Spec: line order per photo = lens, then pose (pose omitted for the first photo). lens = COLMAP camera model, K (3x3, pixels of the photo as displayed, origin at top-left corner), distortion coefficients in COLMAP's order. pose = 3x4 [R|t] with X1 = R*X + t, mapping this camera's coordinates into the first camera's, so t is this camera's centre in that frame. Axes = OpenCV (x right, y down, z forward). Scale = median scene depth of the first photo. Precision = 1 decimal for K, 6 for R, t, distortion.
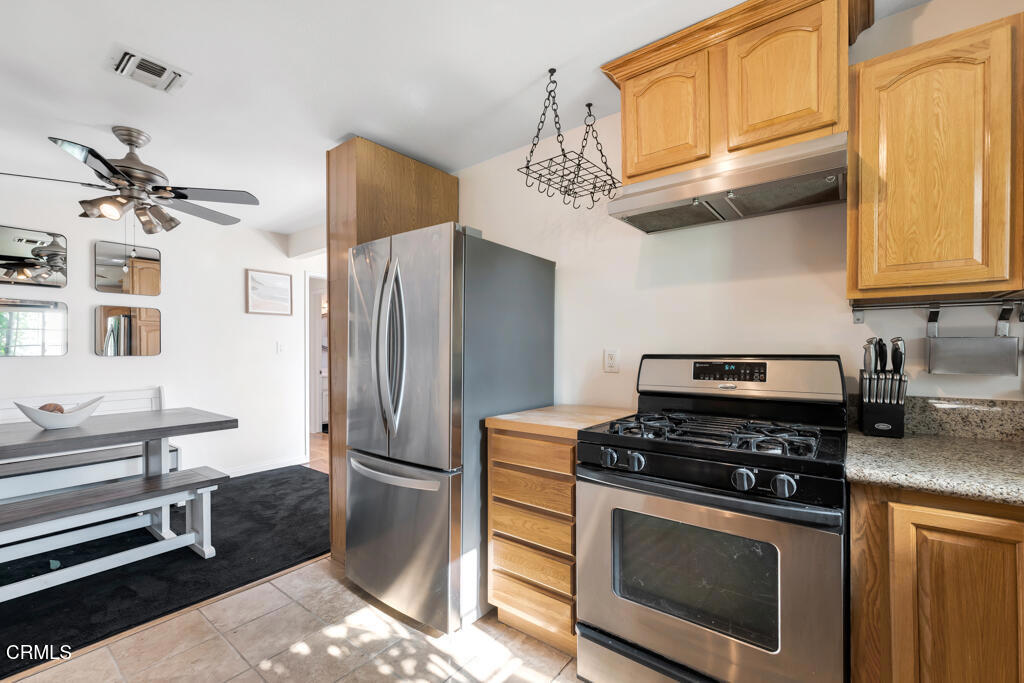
lens RADIAL K [[456.9, 0, 512.5], [0, 456.9, 353.0], [0, 0, 1]] dist [0.015464, 0.000356]
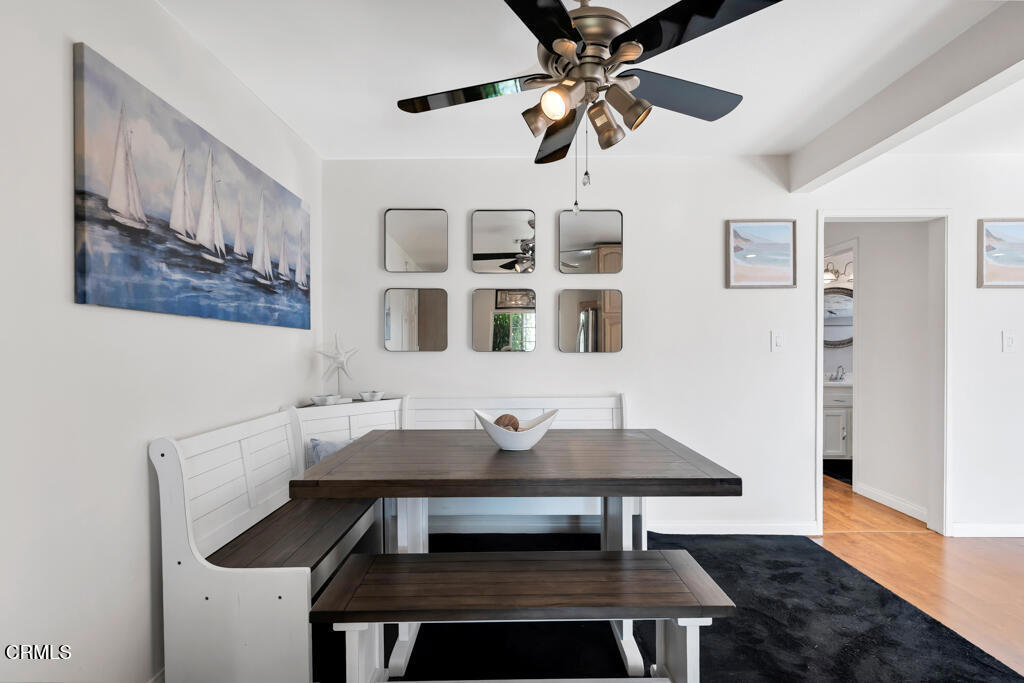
lens RADIAL K [[648.9, 0, 512.0], [0, 648.9, 341.5], [0, 0, 1]] dist [-0.021416, 0.004642]
pose [[0.681705, -0.004904, -0.731611, -0.157433], [-0.004939, 0.999924, -0.011304, 0.000995], [0.731610, 0.011319, 0.681629, 0.207882]]
